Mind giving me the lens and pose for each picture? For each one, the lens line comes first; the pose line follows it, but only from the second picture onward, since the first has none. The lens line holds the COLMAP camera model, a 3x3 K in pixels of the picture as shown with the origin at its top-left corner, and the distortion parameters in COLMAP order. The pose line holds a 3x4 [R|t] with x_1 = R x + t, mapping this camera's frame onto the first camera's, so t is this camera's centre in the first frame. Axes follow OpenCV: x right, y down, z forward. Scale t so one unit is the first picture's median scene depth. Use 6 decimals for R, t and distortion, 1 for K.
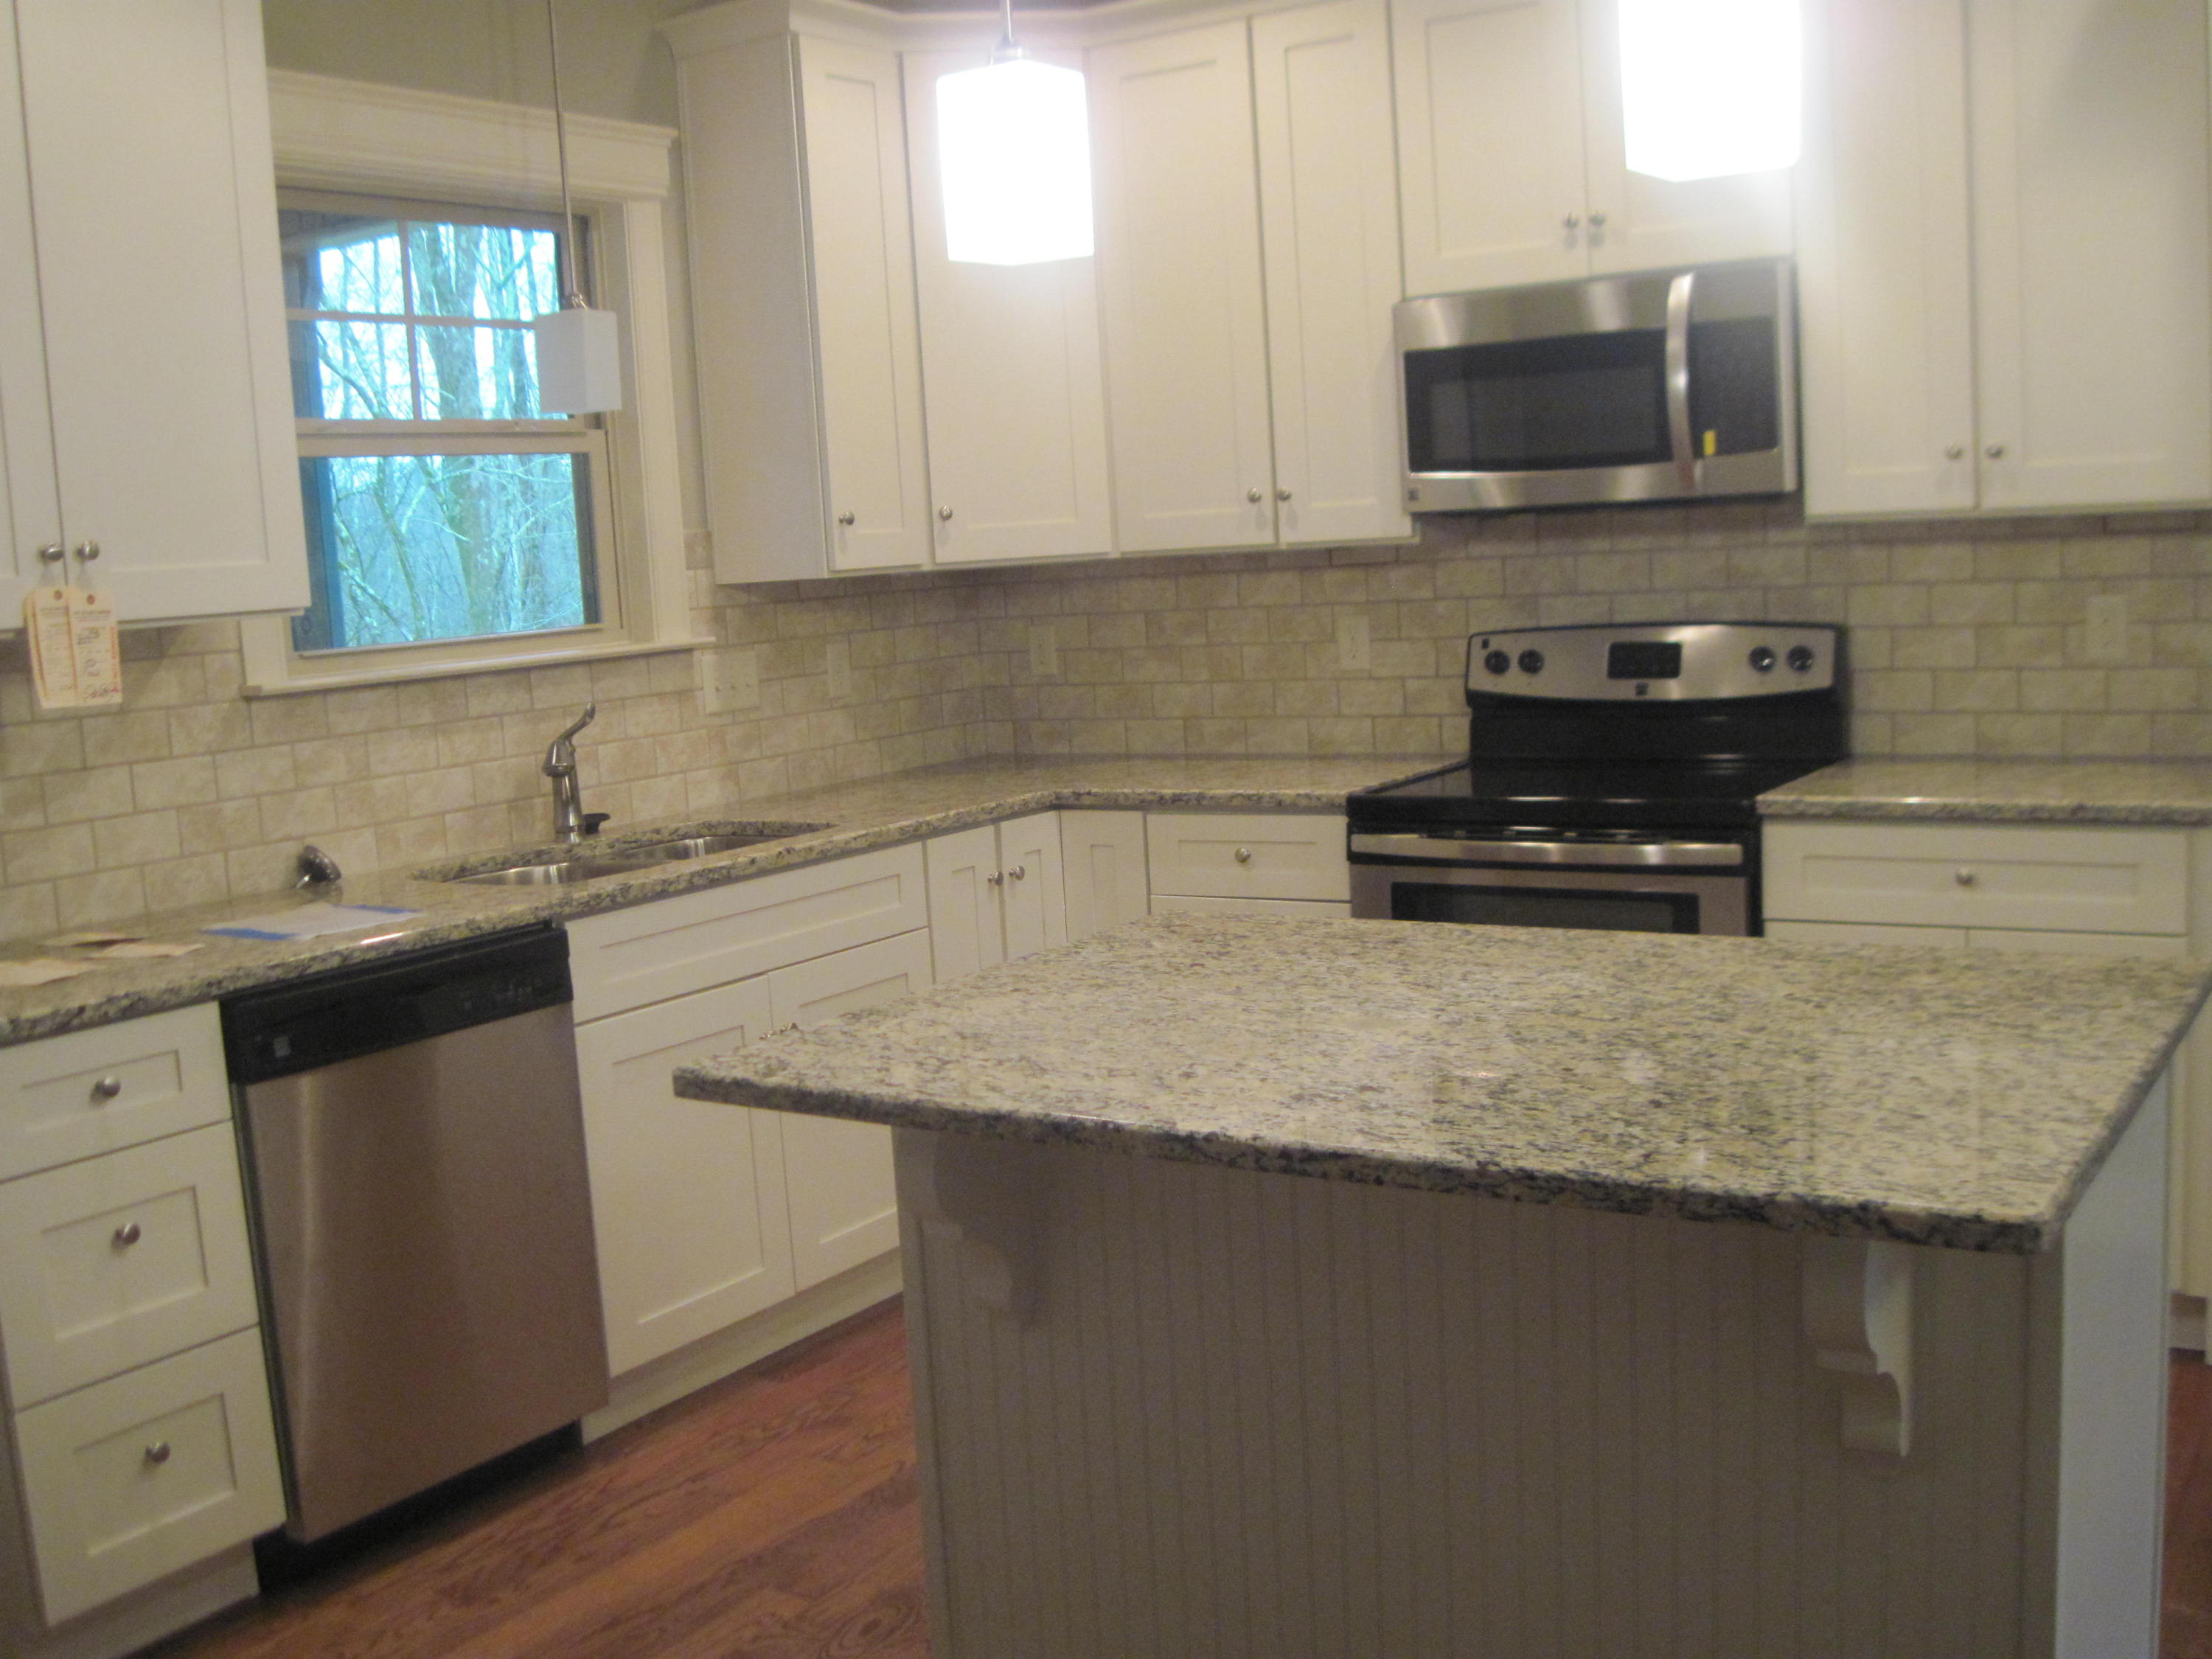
lens RADIAL K [[2267.8, 0, 1064.3], [0, 2267.8, 843.3], [0, 0, 1]] dist [-0.126631, 0.059401]
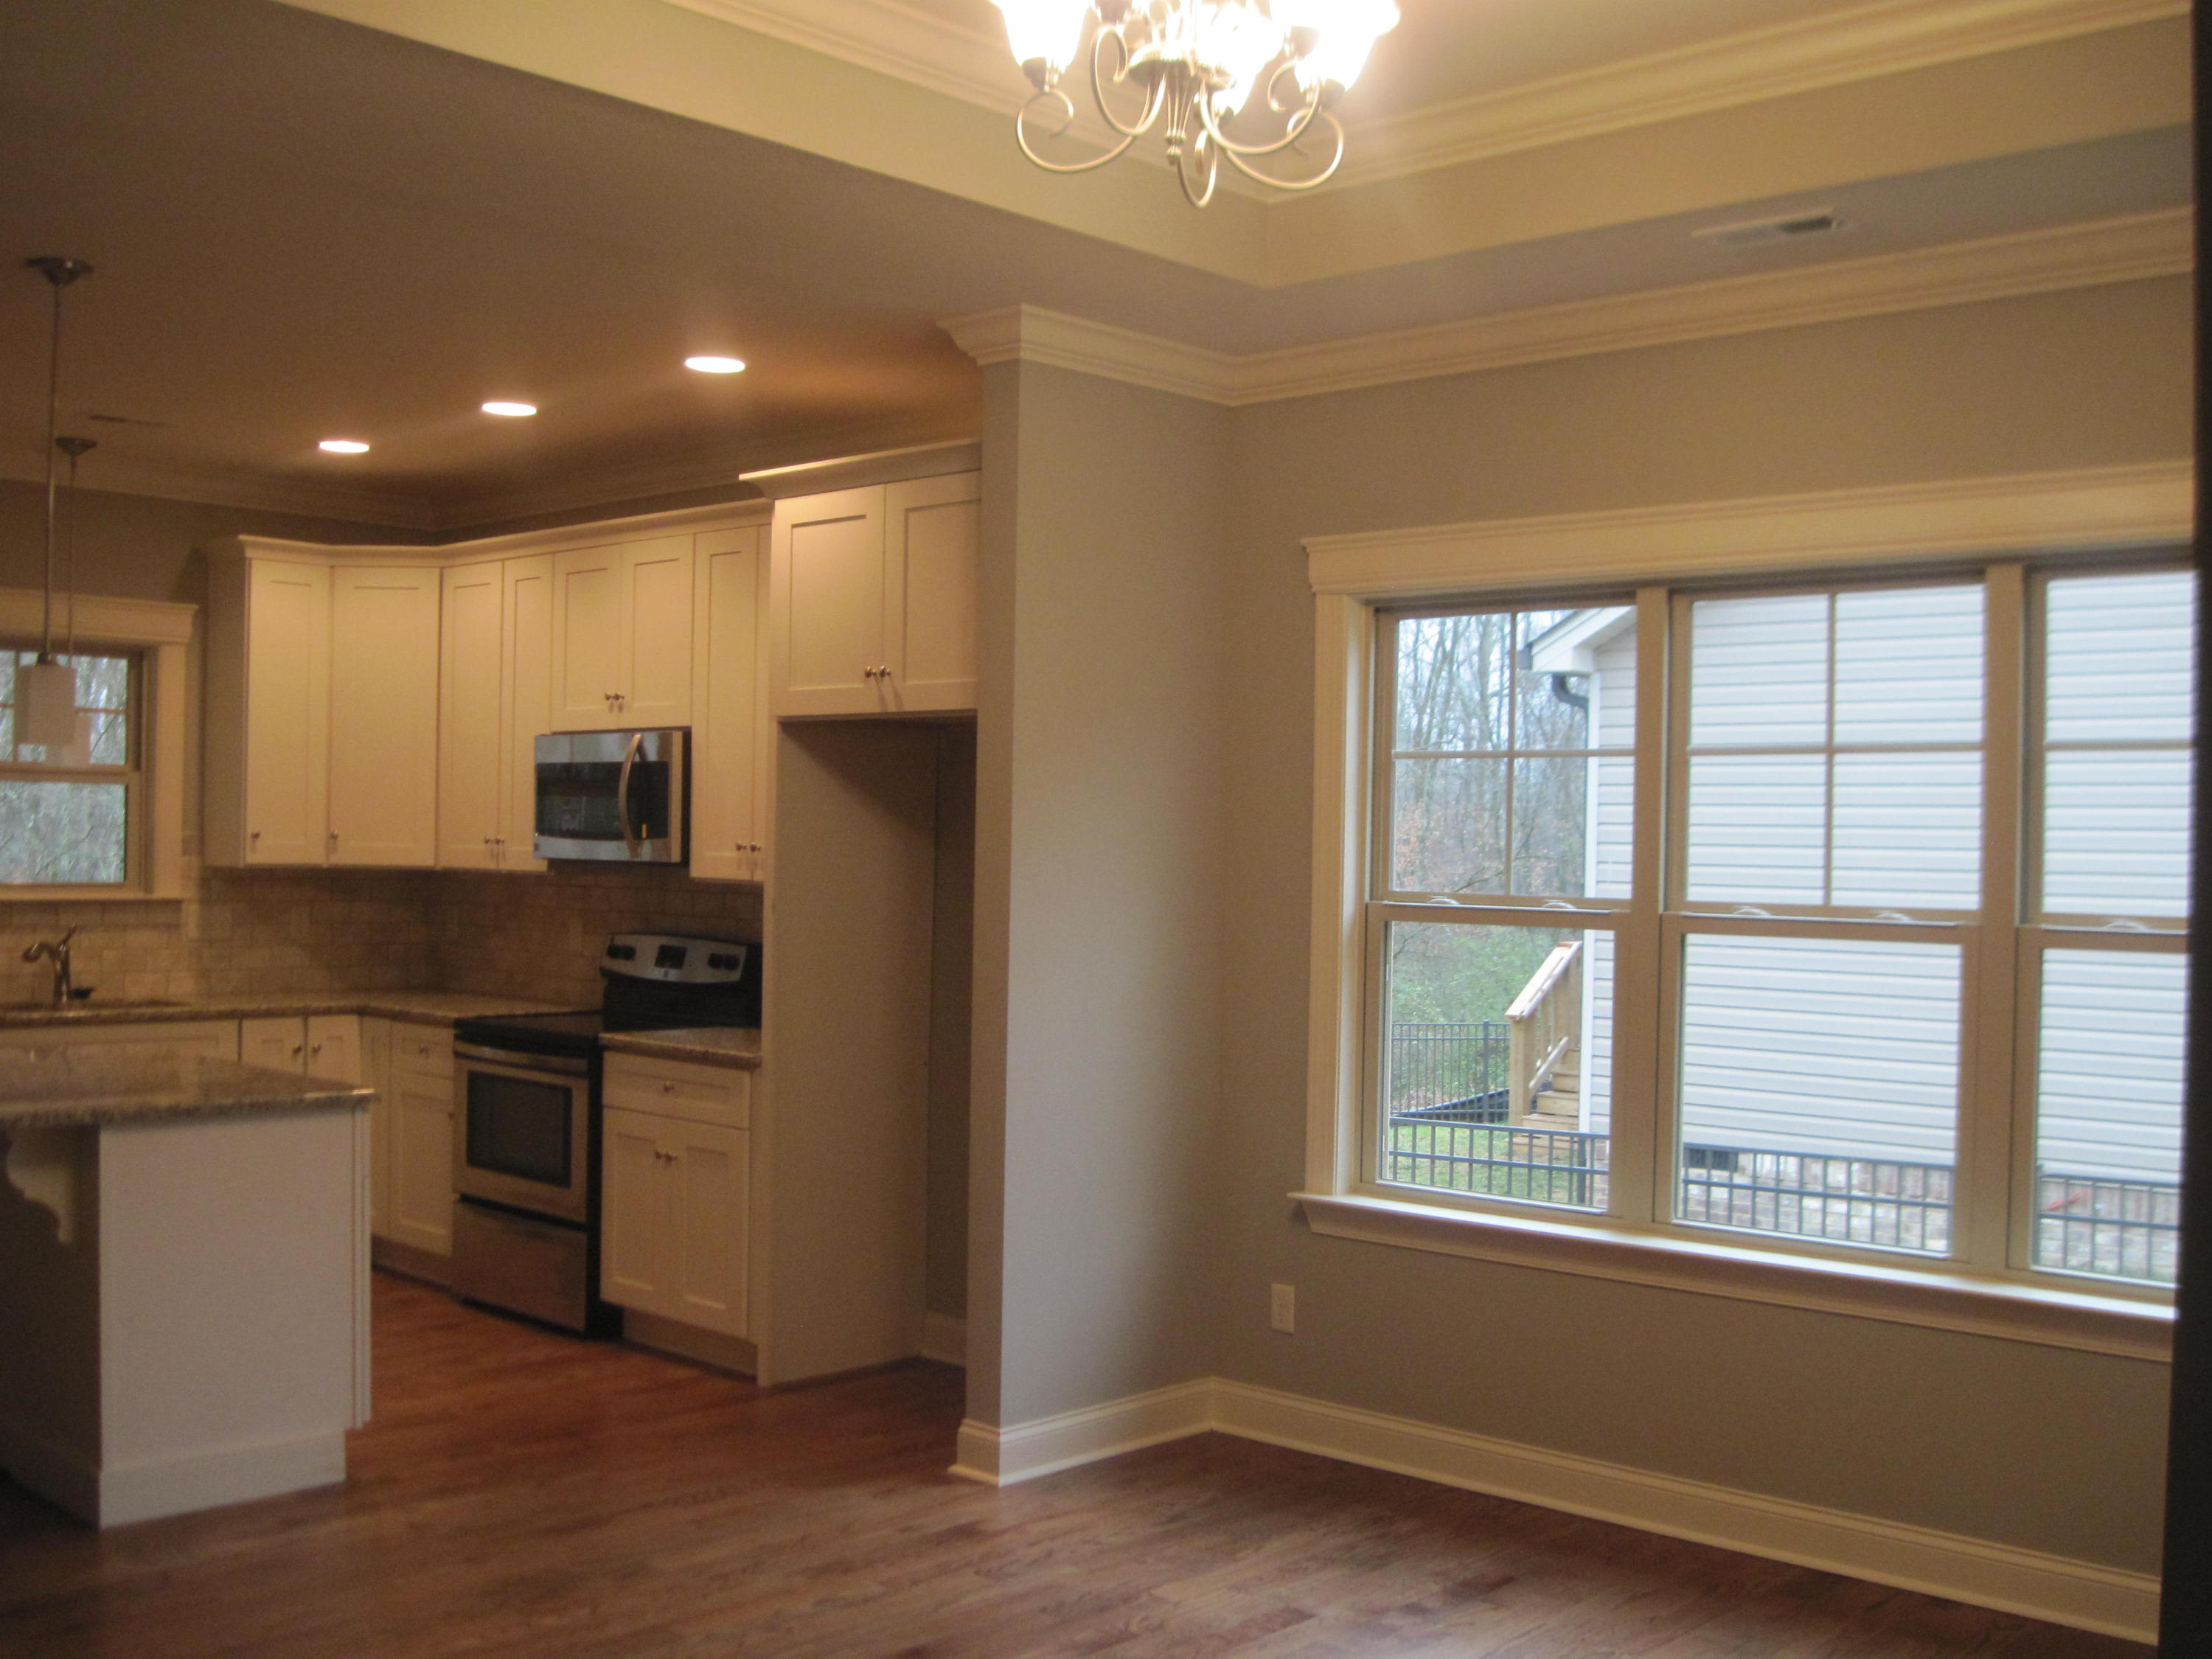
lens RADIAL K [[2267.8, 0, 1064.3], [0, 2267.8, 843.3], [0, 0, 1]] dist [-0.126631, 0.059401]
pose [[0.982340, 0.080239, -0.169025, 0.846669], [-0.100575, 0.988214, -0.115403, -0.001543], [0.157773, 0.130364, 0.978832, -0.609974]]
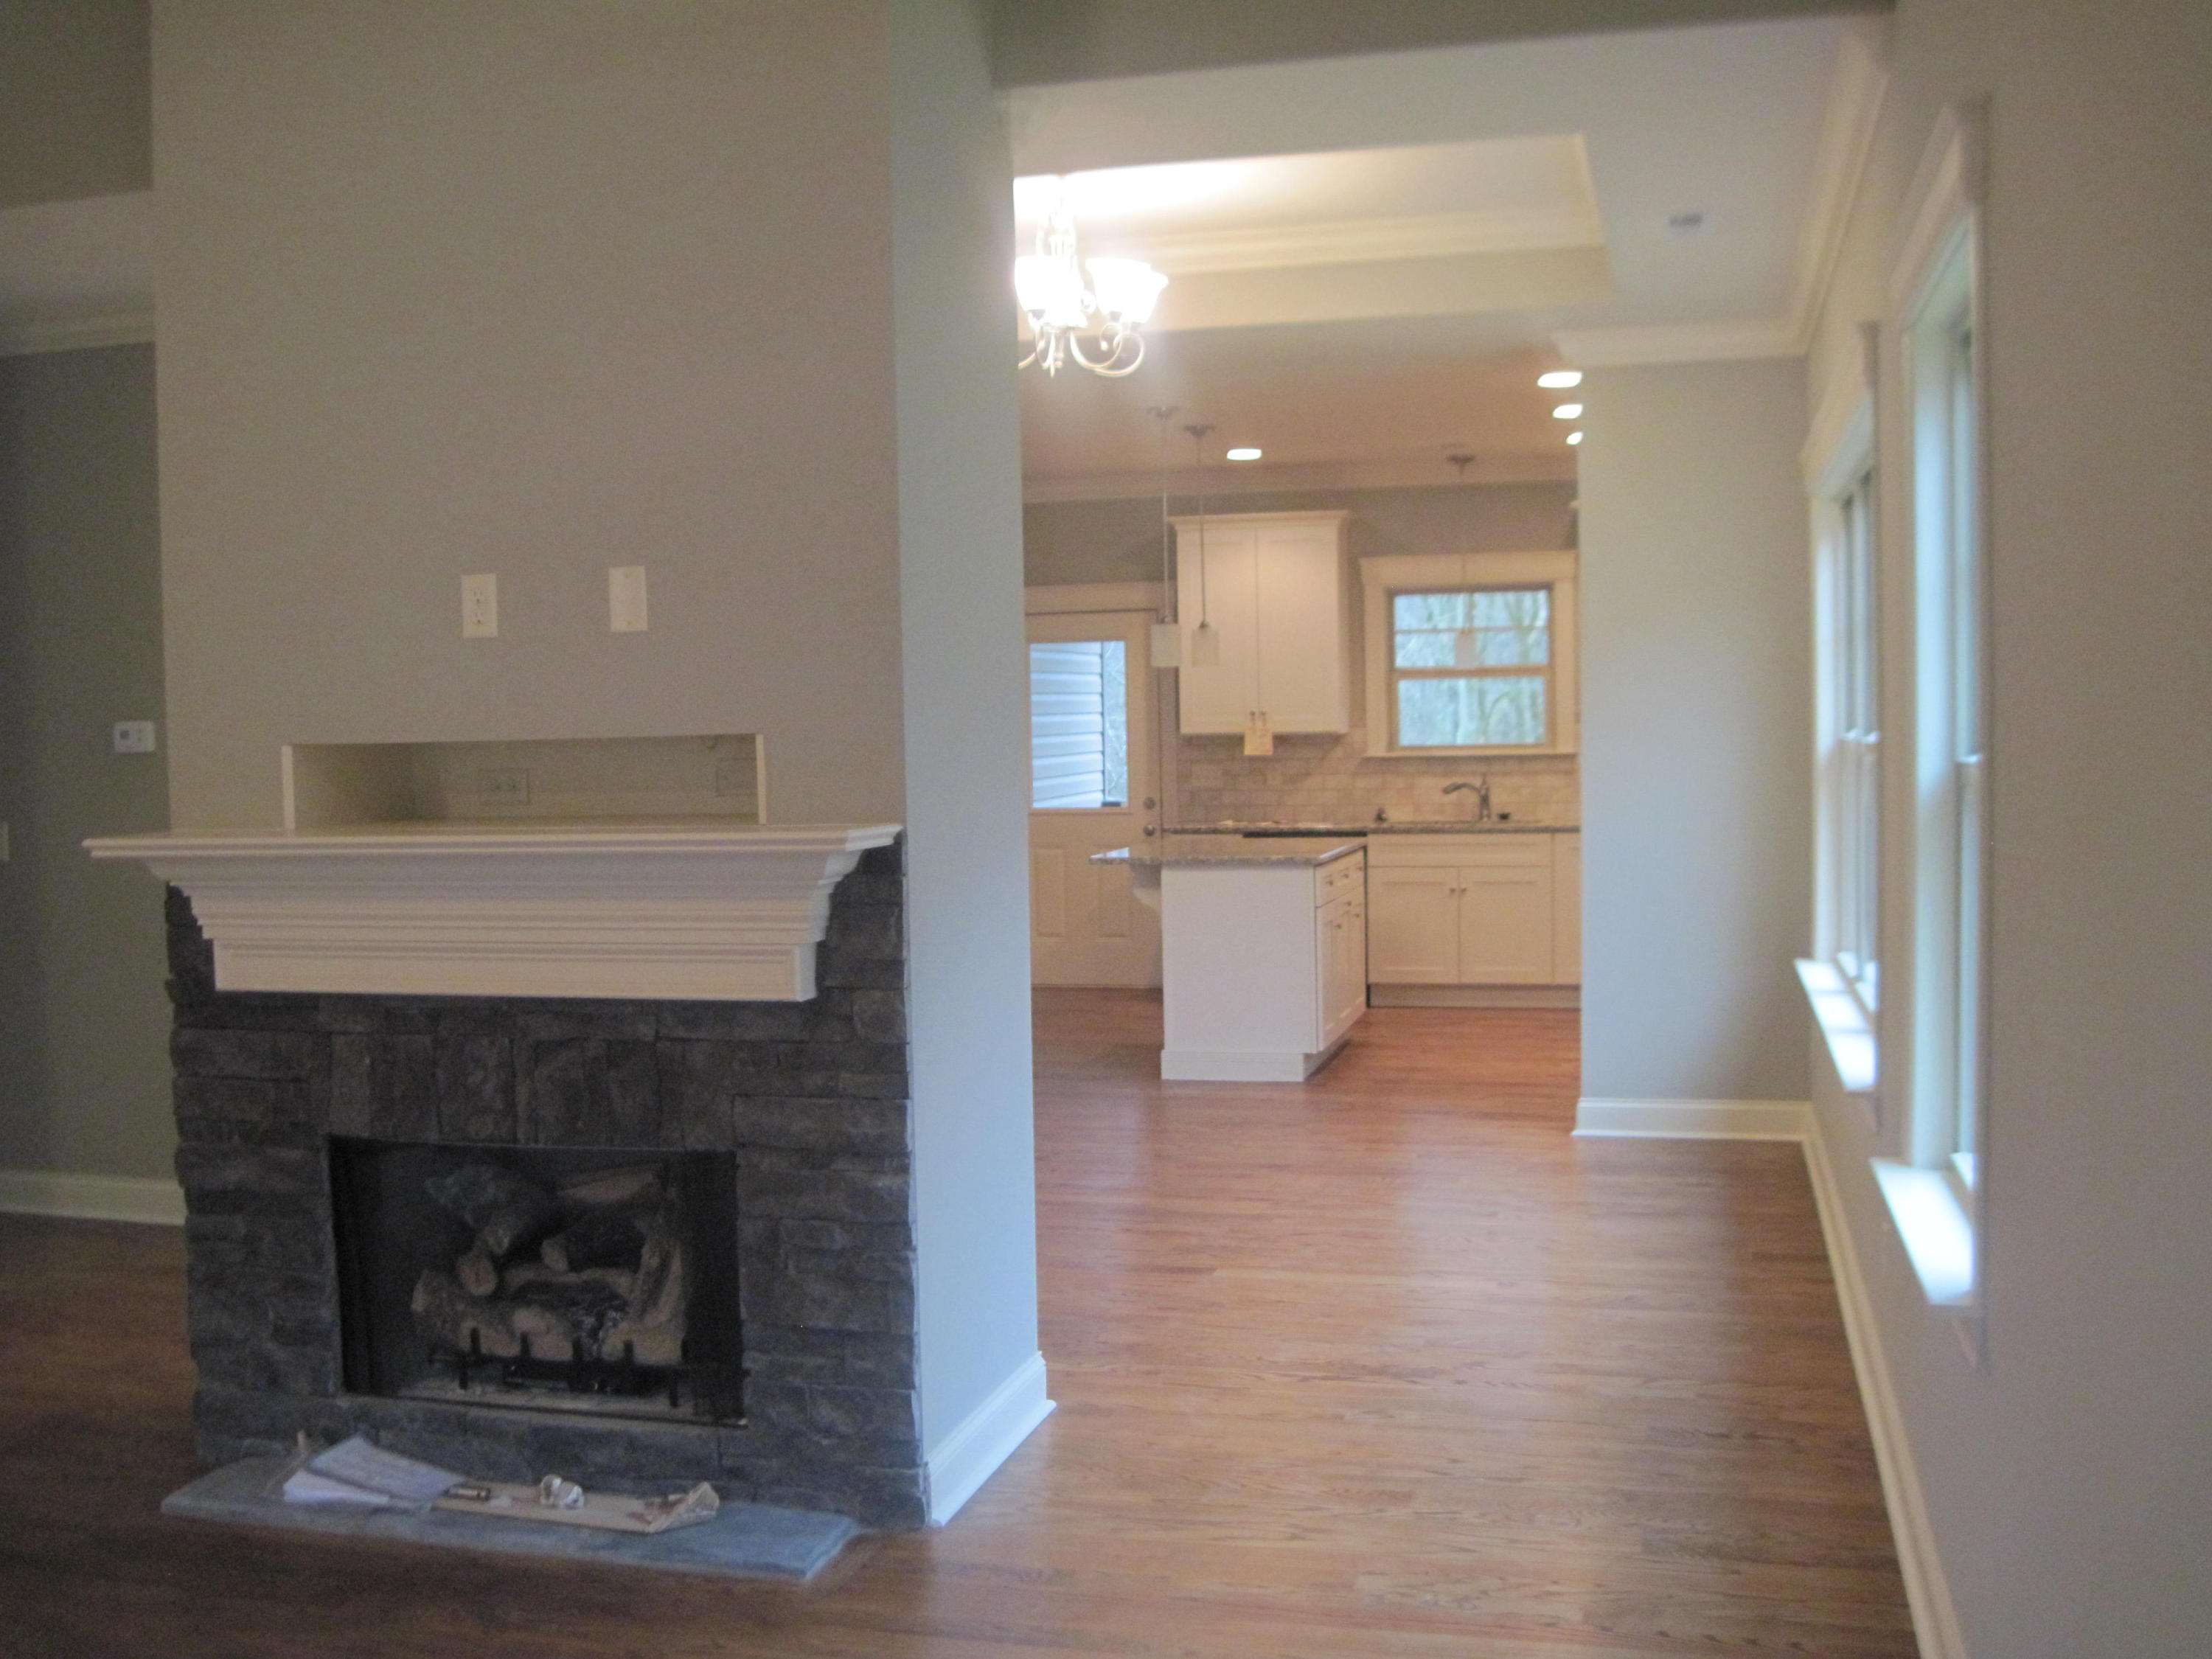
lens RADIAL K [[2229.8, 0, 1058.2], [0, 2229.8, 837.7], [0, 0, 1]] dist [-0.150158, 0.063917]
pose [[0.313404, 0.104906, -0.943807, 2.160176], [-0.120847, 0.990205, 0.069934, -0.105861], [0.941899, 0.092139, 0.323012, -0.358751]]
